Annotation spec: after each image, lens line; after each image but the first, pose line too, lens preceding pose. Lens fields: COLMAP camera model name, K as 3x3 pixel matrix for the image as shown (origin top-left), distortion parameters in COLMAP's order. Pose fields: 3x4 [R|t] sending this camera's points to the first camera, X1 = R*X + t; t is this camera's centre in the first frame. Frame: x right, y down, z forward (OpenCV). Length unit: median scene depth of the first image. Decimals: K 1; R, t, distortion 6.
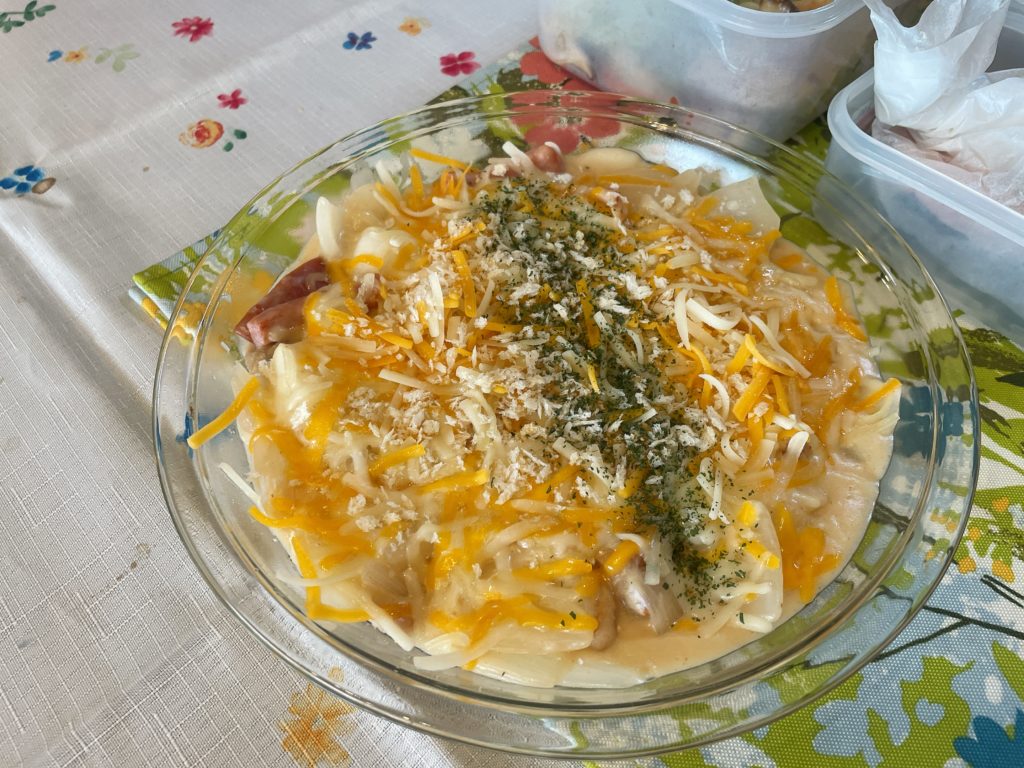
lens RADIAL K [[812.2, 0, 499.3], [0, 812.2, 364.3], [0, 0, 1]] dist [0.089015, -0.145691]
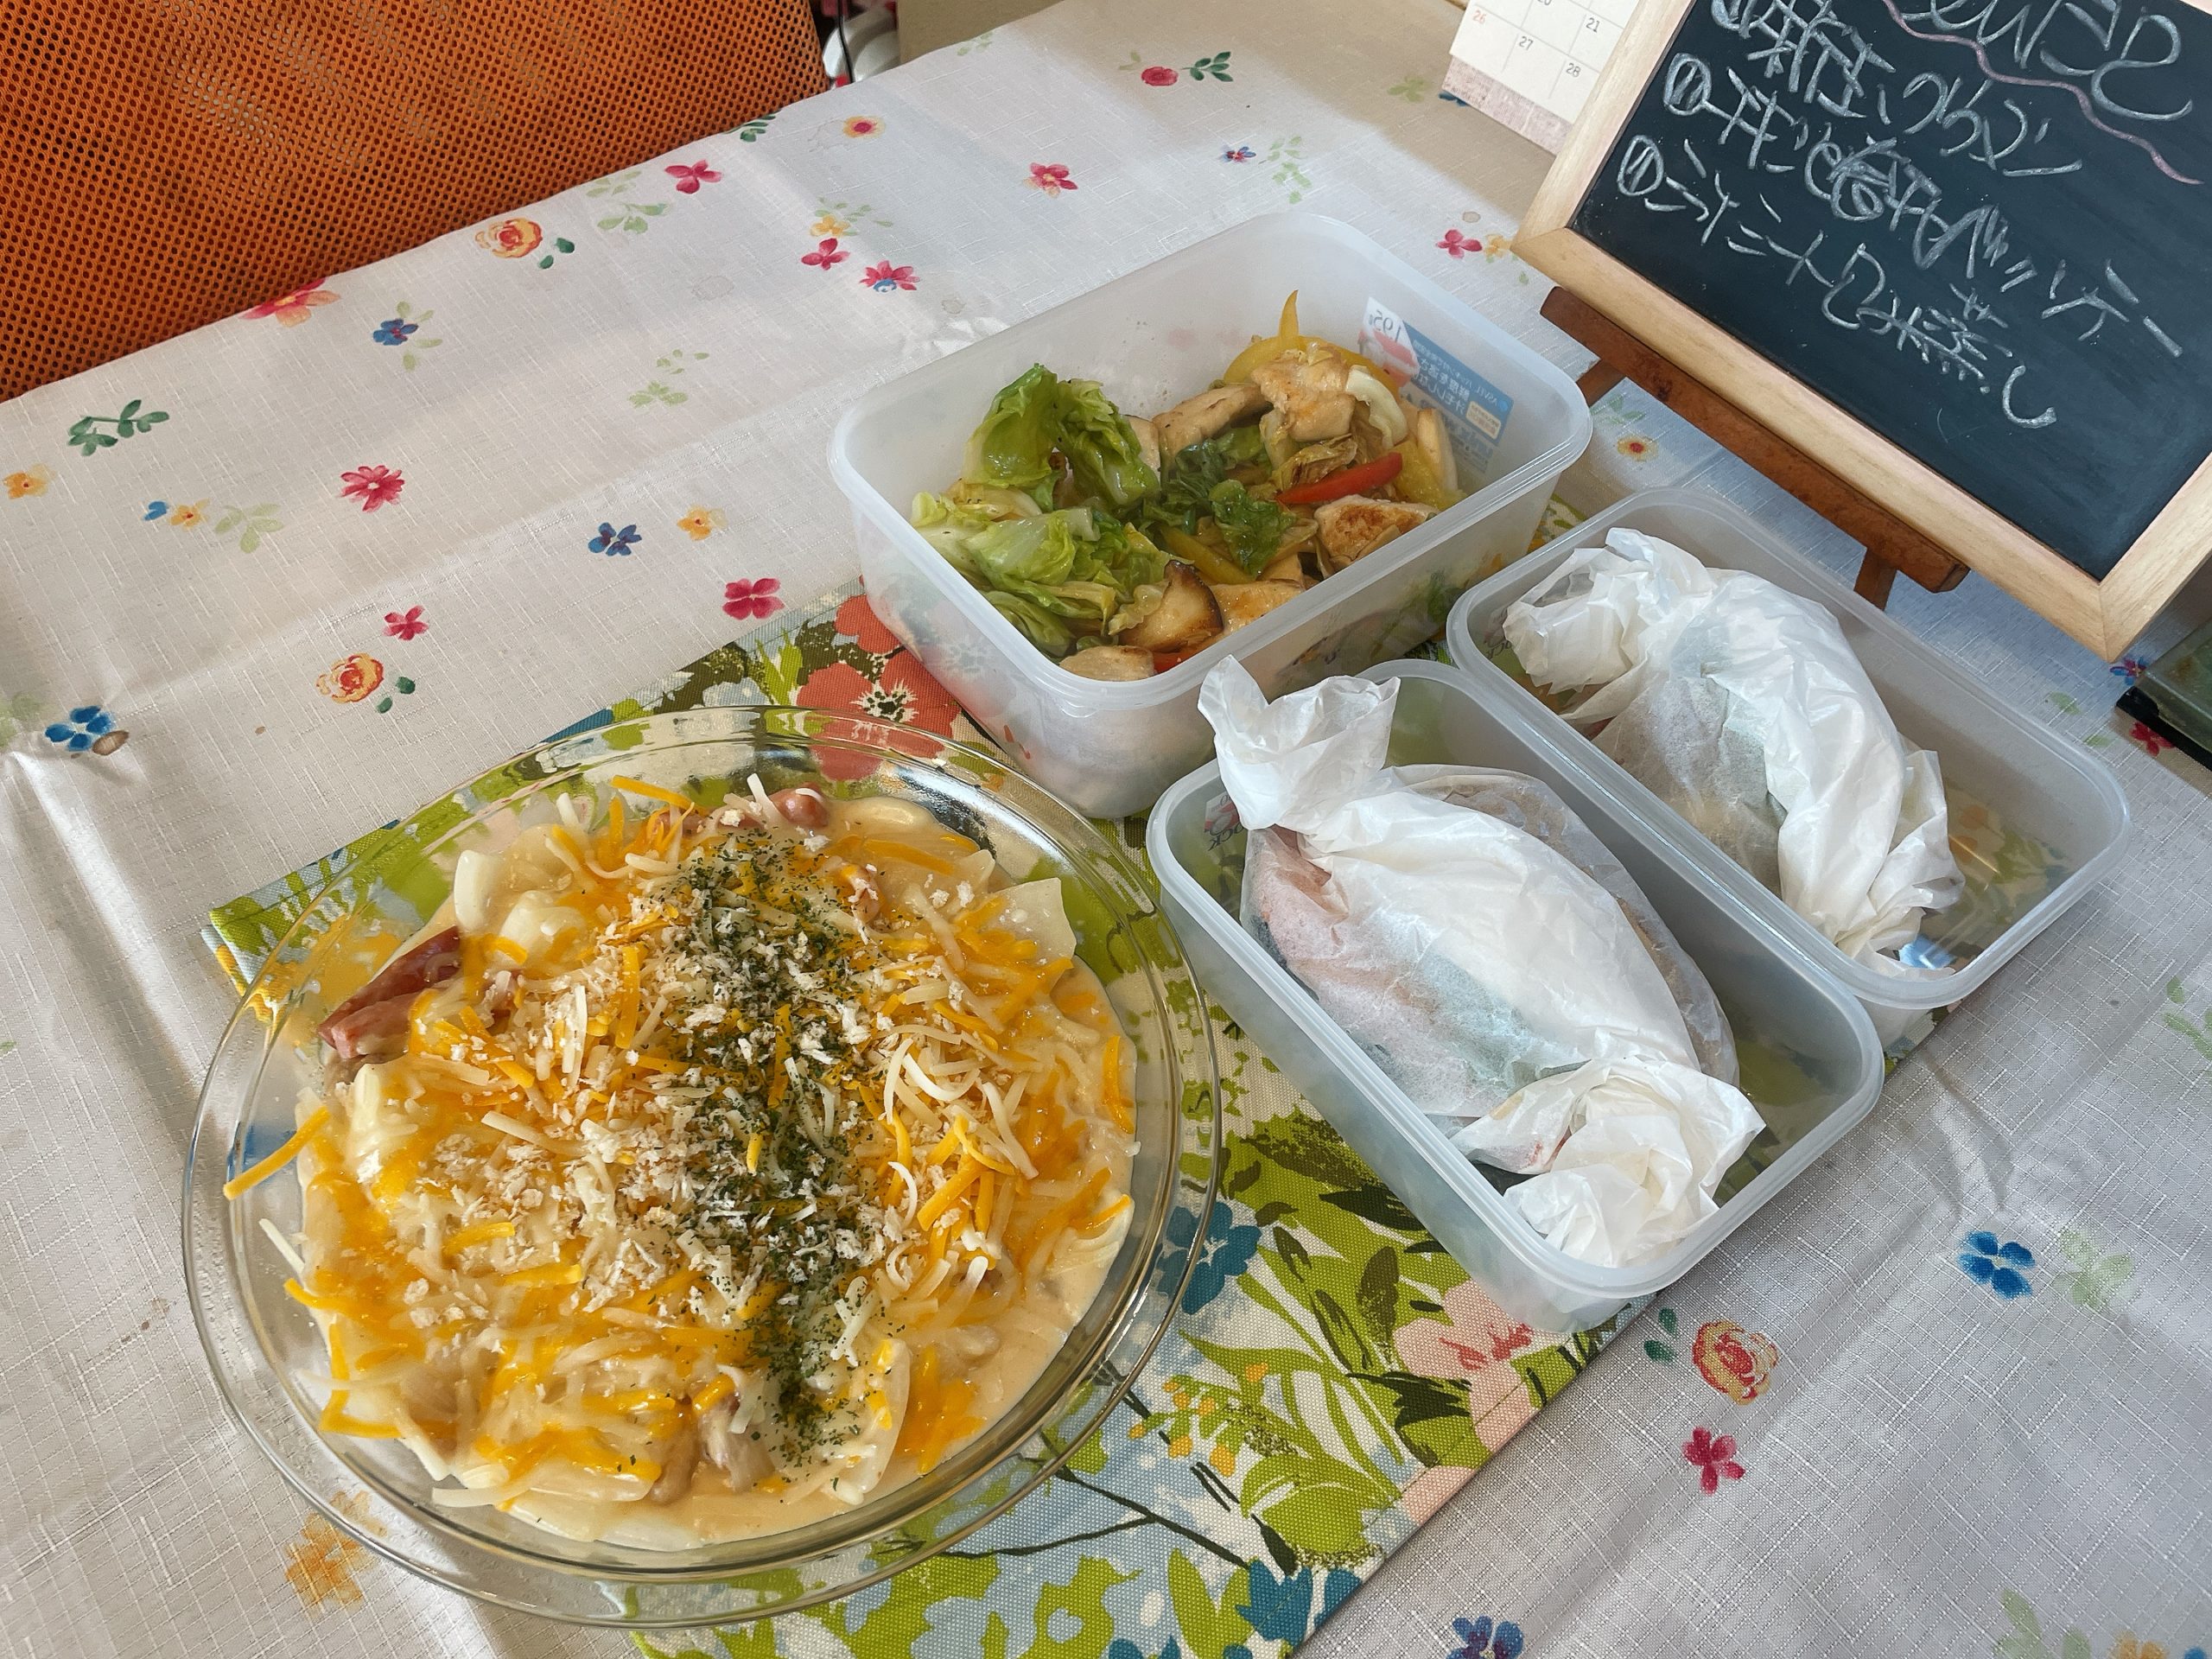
lens RADIAL K [[1754.5, 0, 1078.6], [0, 1754.5, 786.9], [0, 0, 1]] dist [0.089015, -0.145691]
pose [[0.993879, 0.109669, -0.013273, 0.400541], [-0.110065, 0.993341, -0.034058, -0.302824], [0.009450, 0.035311, 0.999332, -0.695183]]
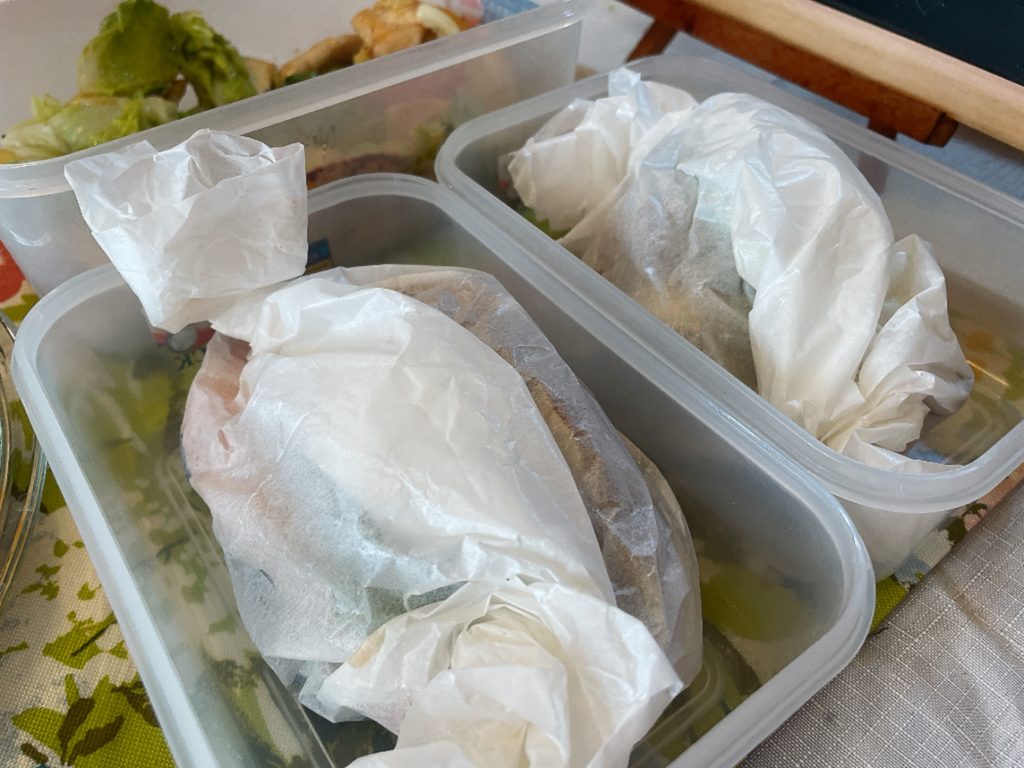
lens RADIAL K [[809.5, 0, 512.0], [0, 809.5, 384.0], [0, 0, 1]] dist [0.078933, -0.143394]
pose [[0.993465, 0.088487, -0.072097, 0.950726], [-0.097465, 0.986394, -0.132391, -0.220145], [0.059401, 0.138552, 0.988572, 0.424159]]
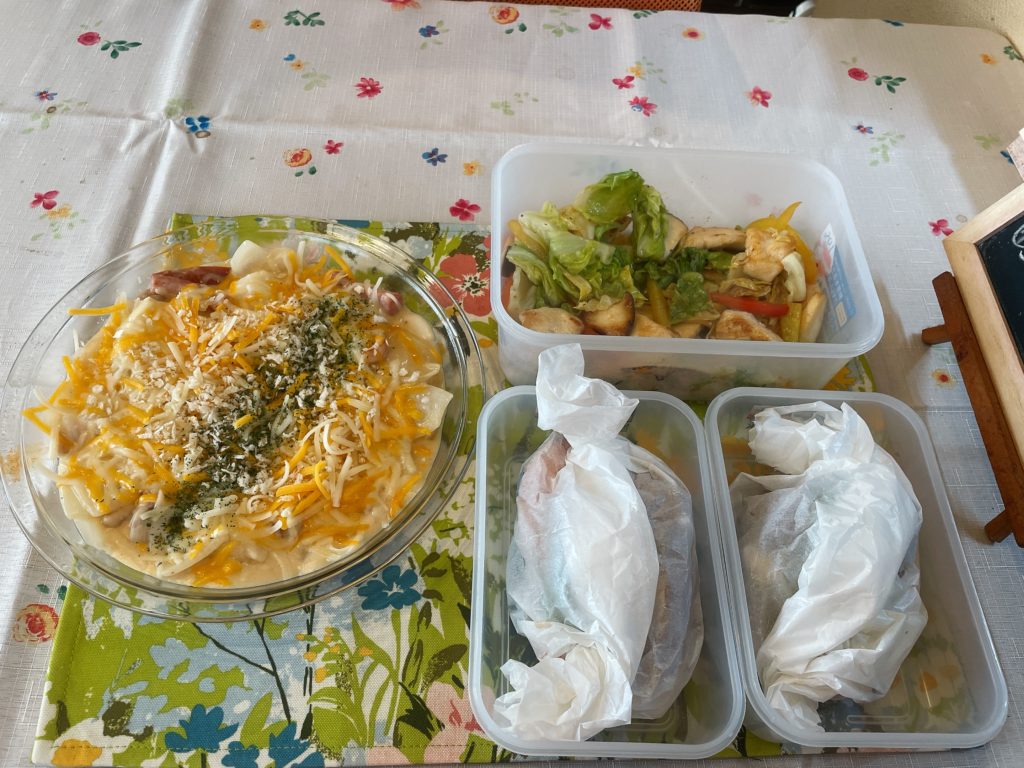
lens RADIAL K [[812.2, 0, 499.3], [0, 812.2, 364.3], [0, 0, 1]] dist [0.089015, -0.145691]
pose [[0.721254, 0.613720, -0.321153, 0.949450], [-0.601694, 0.784808, 0.148459, -0.633263], [0.343156, 0.086160, 0.935318, -0.409136]]
